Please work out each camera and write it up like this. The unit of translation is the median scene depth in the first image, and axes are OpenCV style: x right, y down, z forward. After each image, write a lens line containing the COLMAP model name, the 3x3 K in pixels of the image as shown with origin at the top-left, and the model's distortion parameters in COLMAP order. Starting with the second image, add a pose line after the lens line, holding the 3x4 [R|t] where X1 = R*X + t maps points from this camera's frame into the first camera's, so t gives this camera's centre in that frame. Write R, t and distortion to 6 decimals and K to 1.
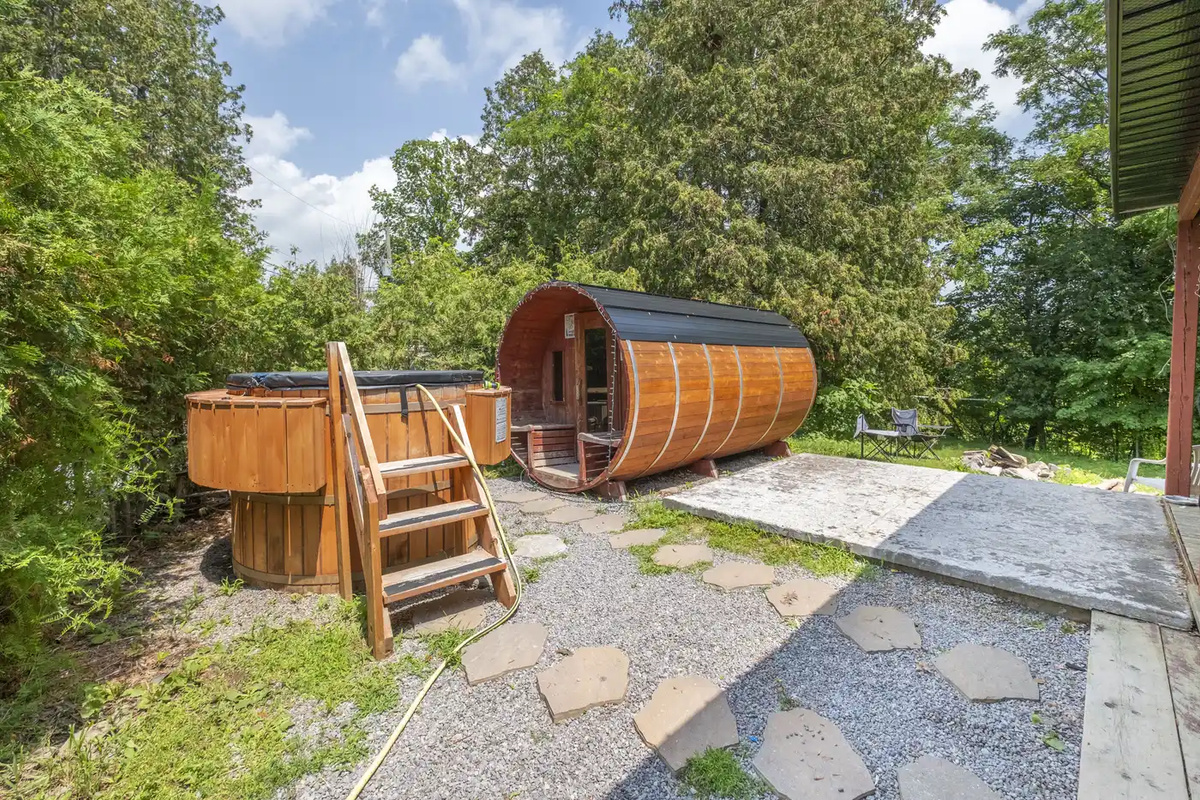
lens RADIAL K [[519.9, 0, 602.7], [0, 519.9, 367.4], [0, 0, 1]] dist [-0.005521, -0.001065]
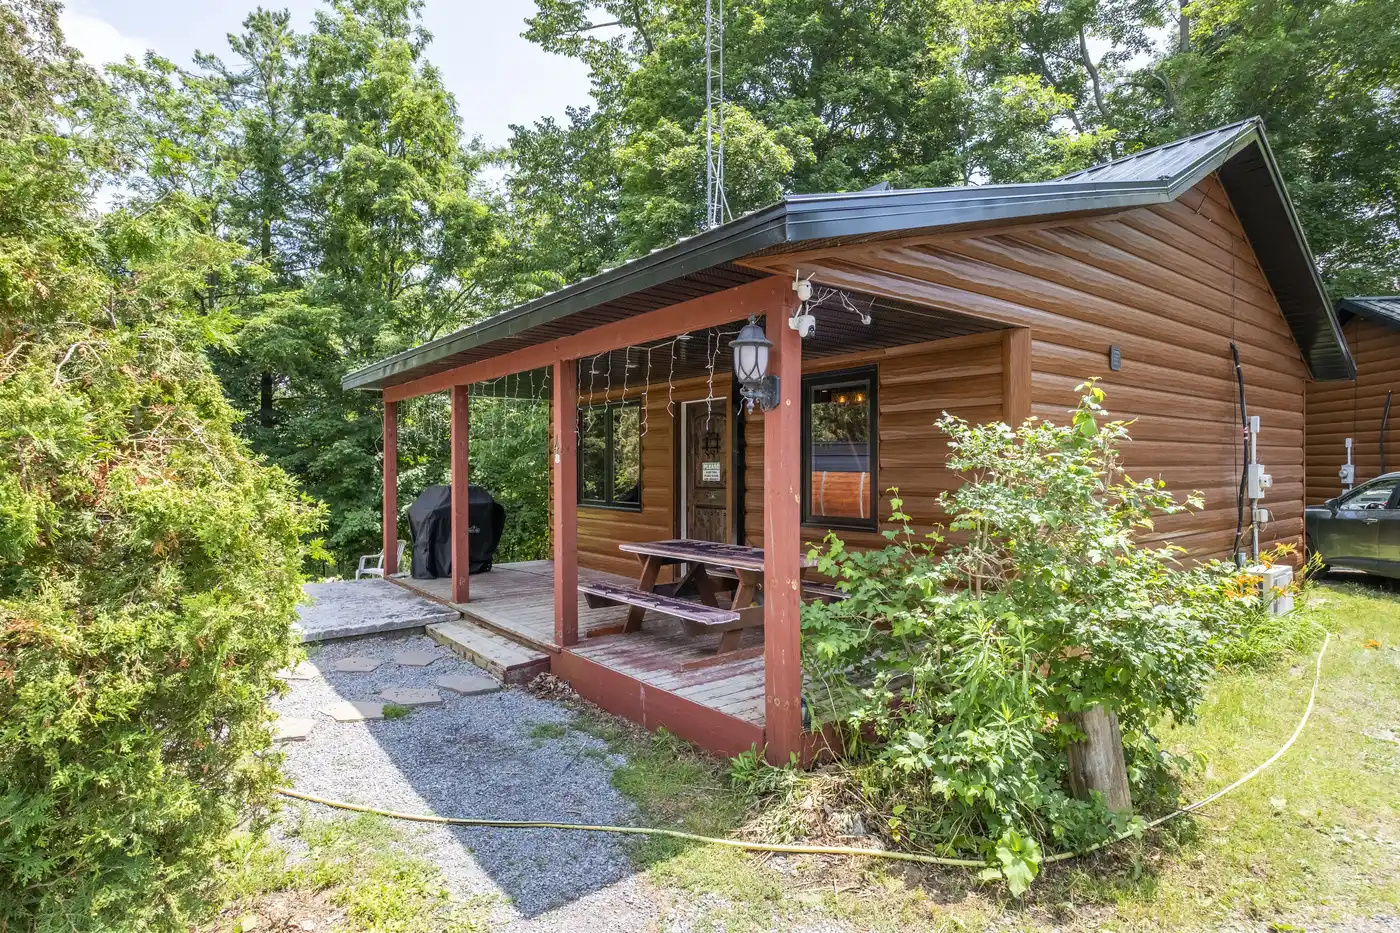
lens RADIAL K [[756.5, 0, 707.8], [0, 756.5, 475.3], [0, 0, 1]] dist [-0.001827, -0.000436]
pose [[0.124869, -0.014340, 0.992070, -0.471704], [0.024620, 0.999632, 0.011350, -0.024773], [-0.991868, 0.023008, 0.125176, -0.110158]]
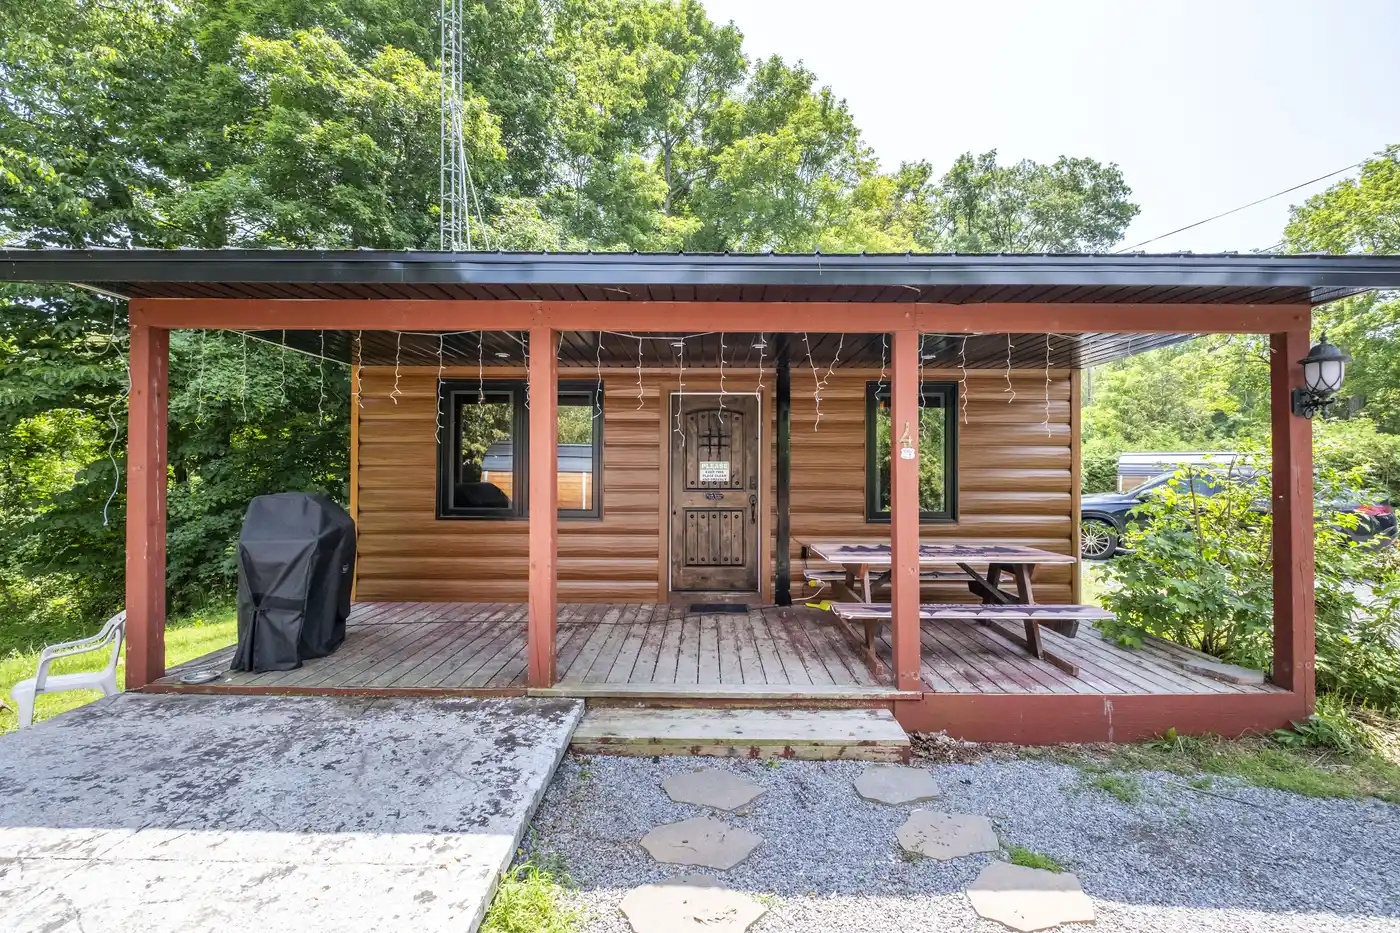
lens RADIAL K [[606.6, 0, 711.6], [0, 606.6, 466.9], [0, 0, 1]] dist [-0.005521, -0.001065]
pose [[-0.704771, -0.001900, 0.709433, -0.047132], [0.008399, 0.999904, 0.011023, -0.031472], [-0.709385, 0.013727, -0.704687, 0.473974]]
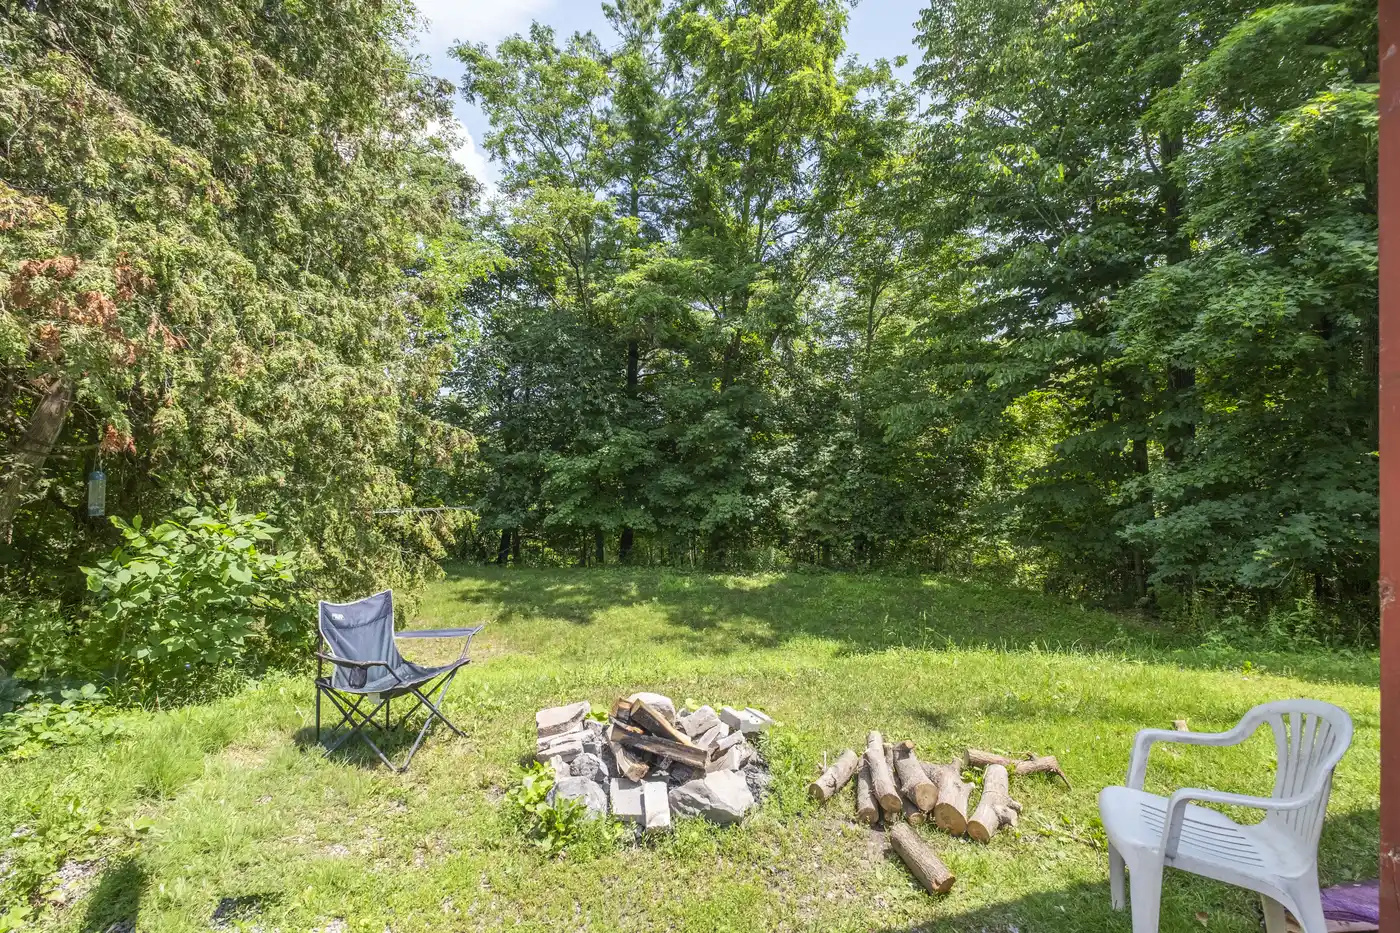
lens RADIAL K [[606.6, 0, 707.4], [0, 606.6, 464.9], [0, 0, 1]] dist [-0.005521, -0.001065]
pose [[0.490649, -0.013246, 0.871256, 0.309831], [0.016777, 0.999843, 0.005753, -0.001928], [-0.871196, 0.011794, 0.490794, 0.536014]]
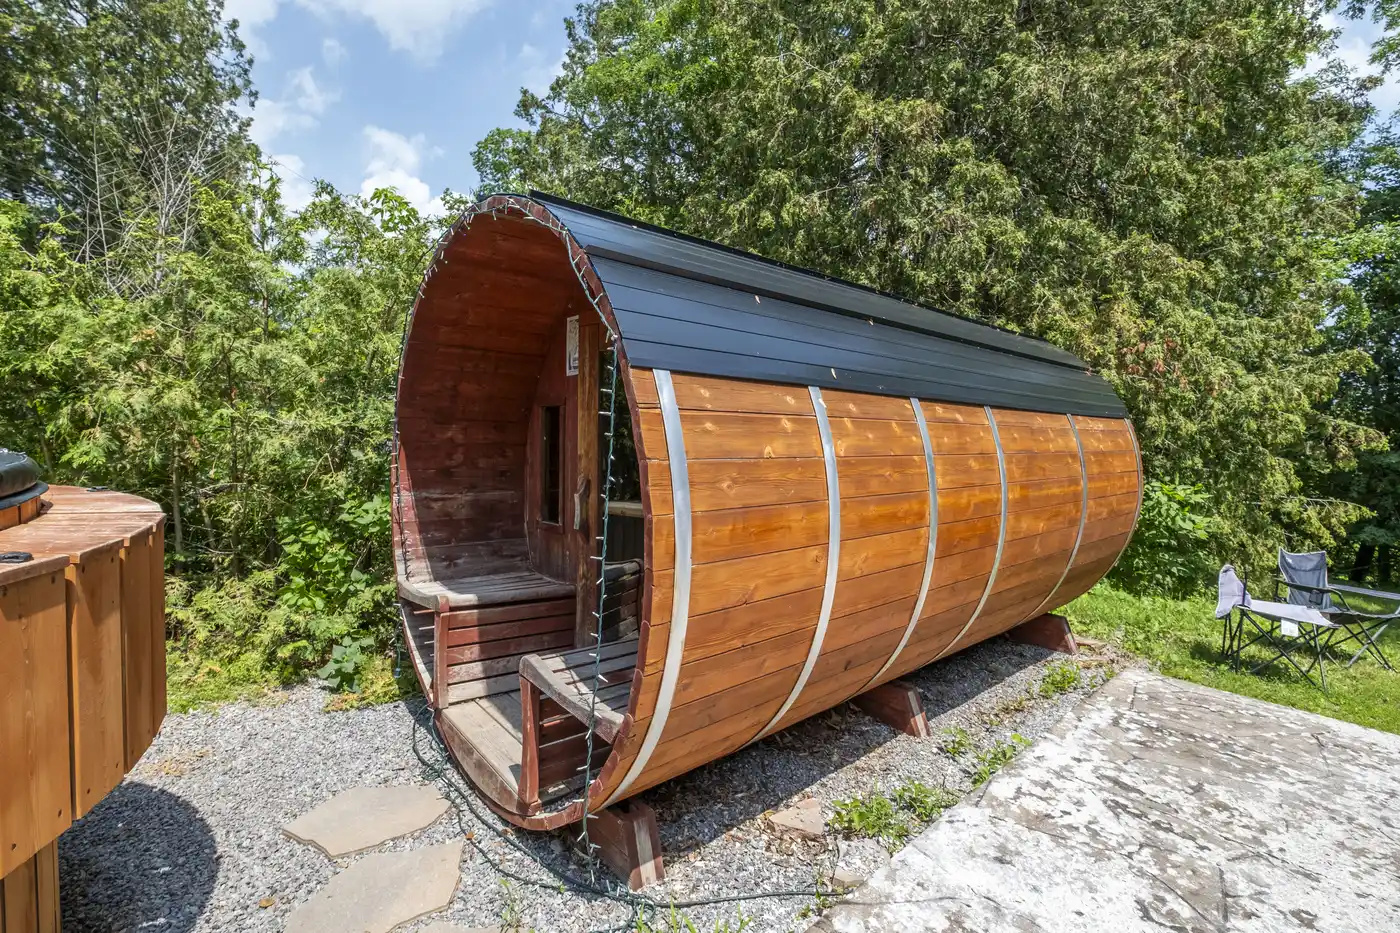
lens RADIAL K [[631.4, 0, 705.2], [0, 631.4, 459.3], [0, 0, 1]] dist [-0.004942, -0.002356]
pose [[0.997392, 0.037913, -0.061411, 0.047735], [-0.035356, 0.998483, 0.042209, -0.009129], [0.062918, -0.039928, 0.997220, 0.334693]]
